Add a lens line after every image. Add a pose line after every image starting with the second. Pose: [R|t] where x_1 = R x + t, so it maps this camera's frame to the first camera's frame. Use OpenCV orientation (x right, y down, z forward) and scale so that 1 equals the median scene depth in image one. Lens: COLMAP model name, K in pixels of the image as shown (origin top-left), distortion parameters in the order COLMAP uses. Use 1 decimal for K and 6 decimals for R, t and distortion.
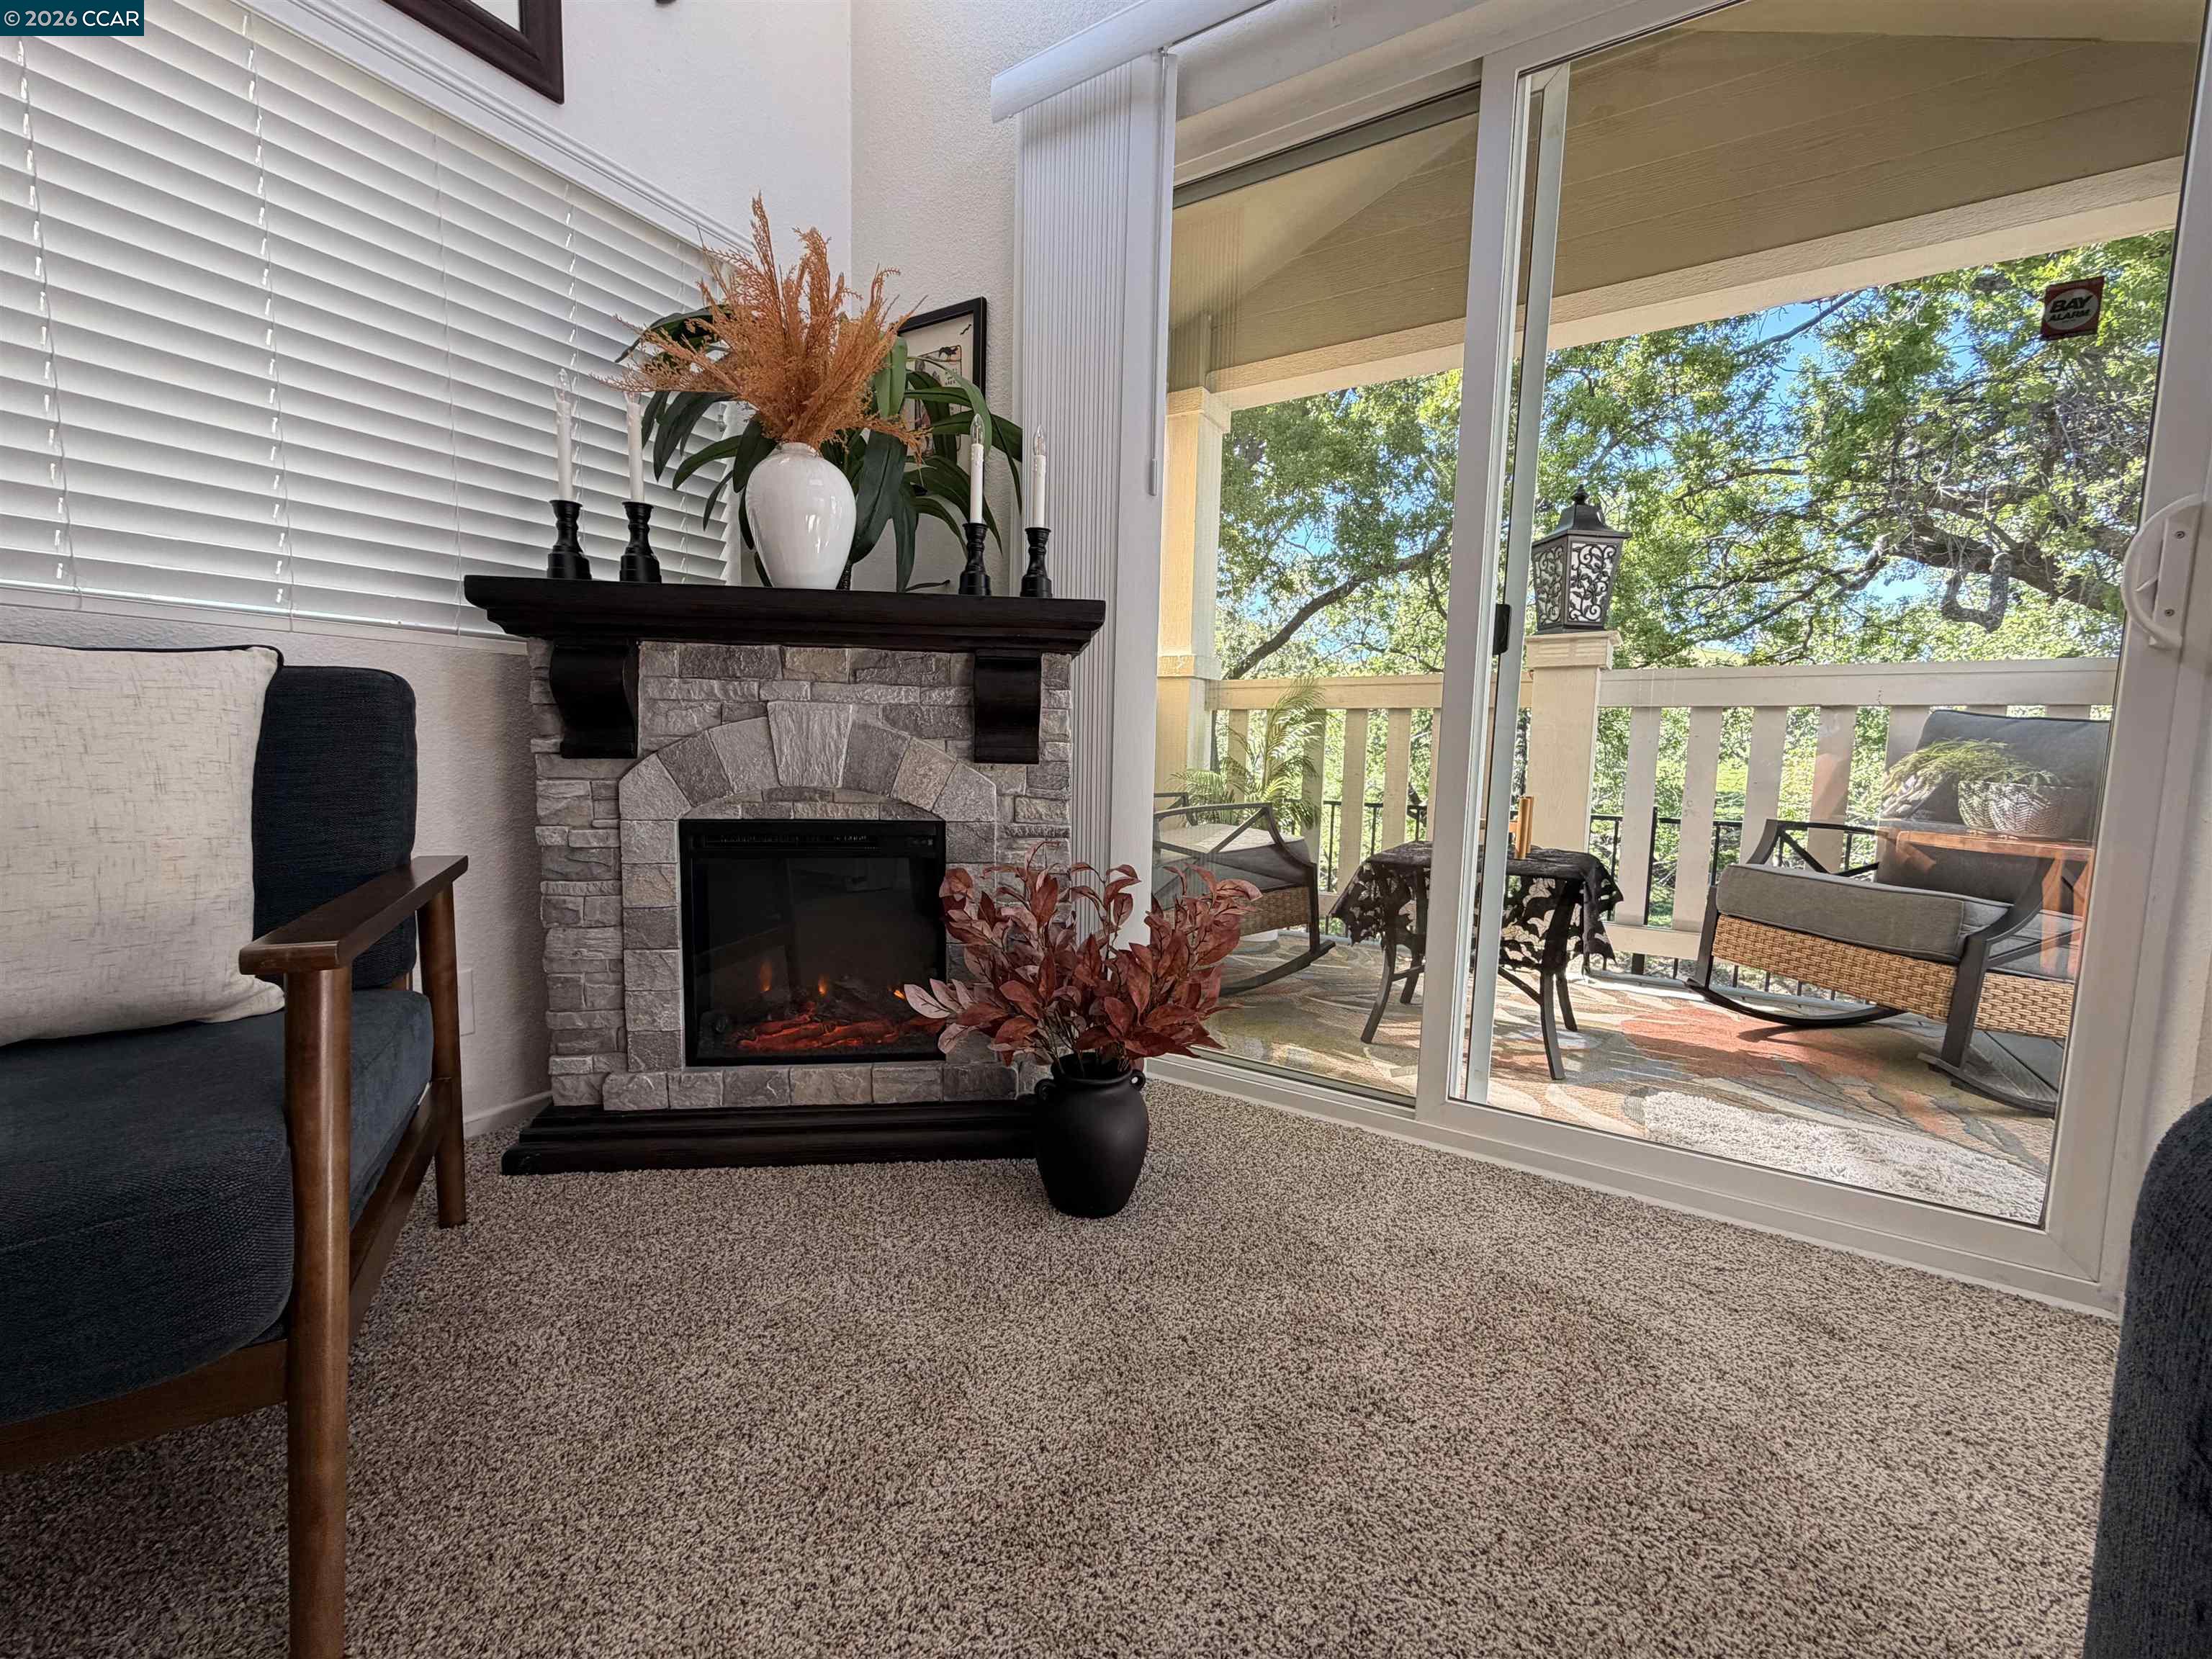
lens RADIAL K [[883.9, 0, 1099.5], [0, 883.9, 831.7], [0, 0, 1]] dist [-0.000515, 0.000013]
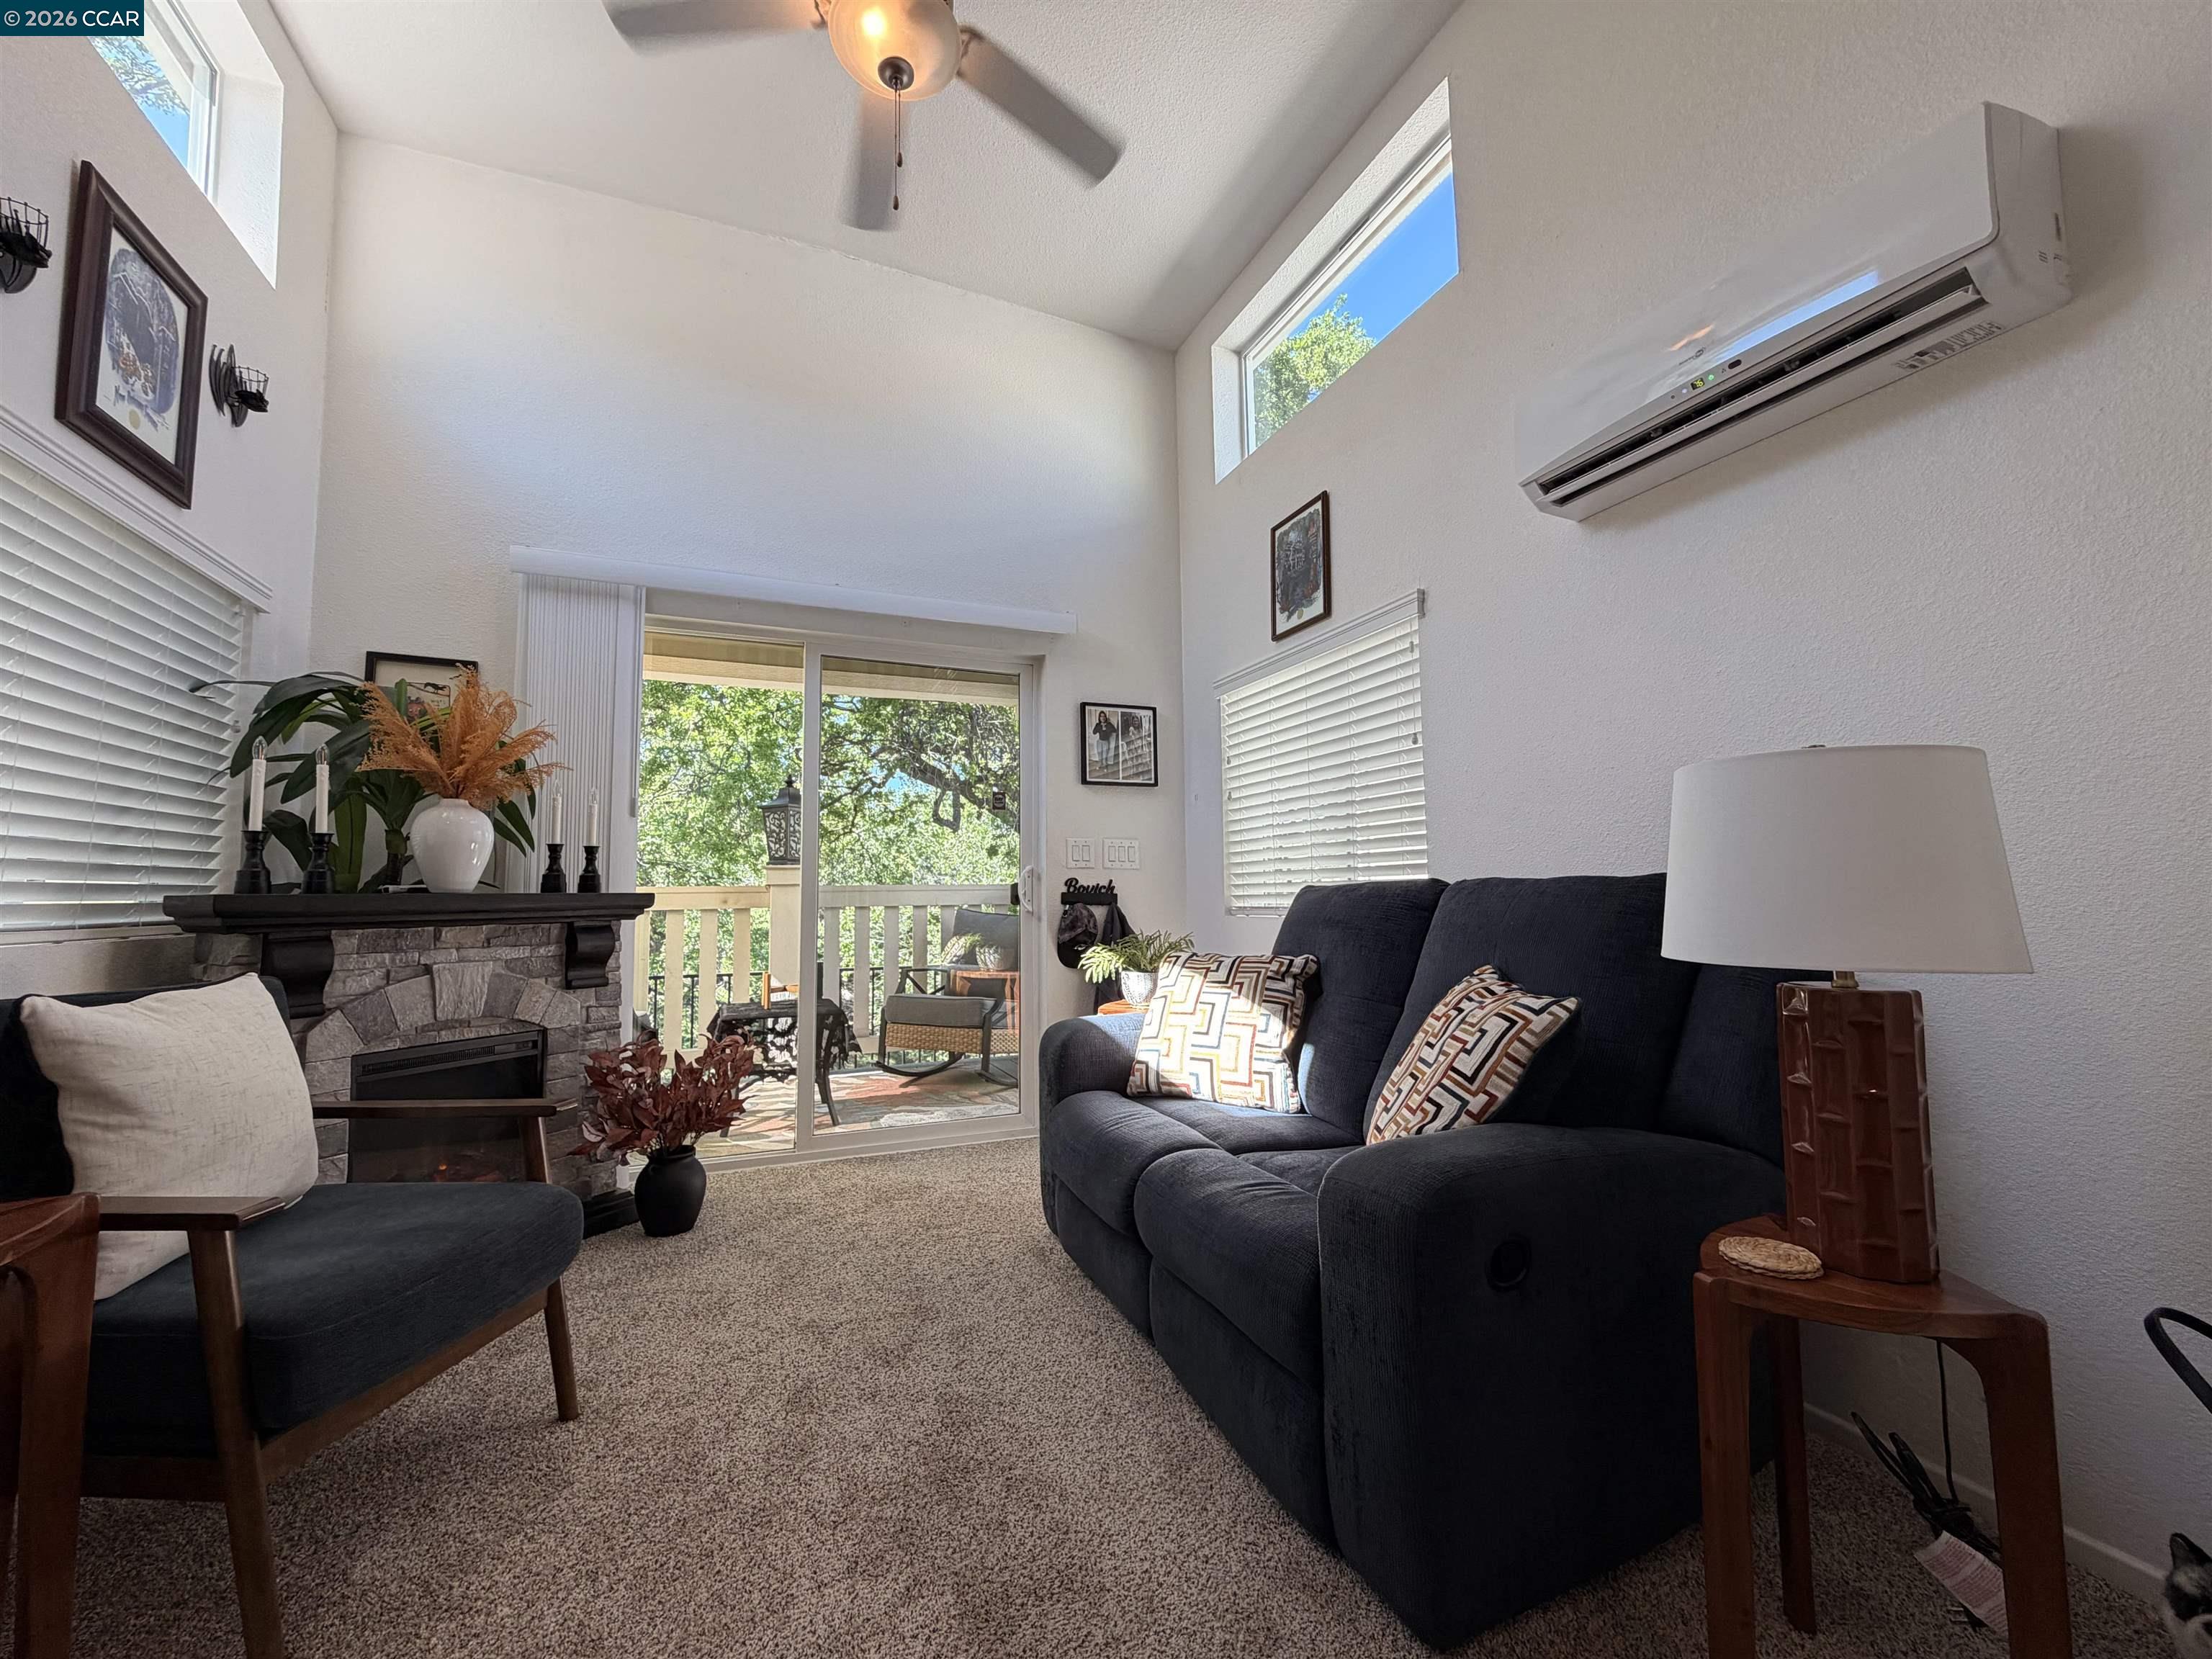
lens RADIAL K [[883.9, 0, 1099.5], [0, 883.9, 831.7], [0, 0, 1]] dist [-0.000515, 0.000013]
pose [[0.575946, 0.030823, 0.816906, -0.821370], [0.102575, 0.988666, -0.109623, -0.078086], [-0.811027, 0.146931, 0.566257, -0.686471]]
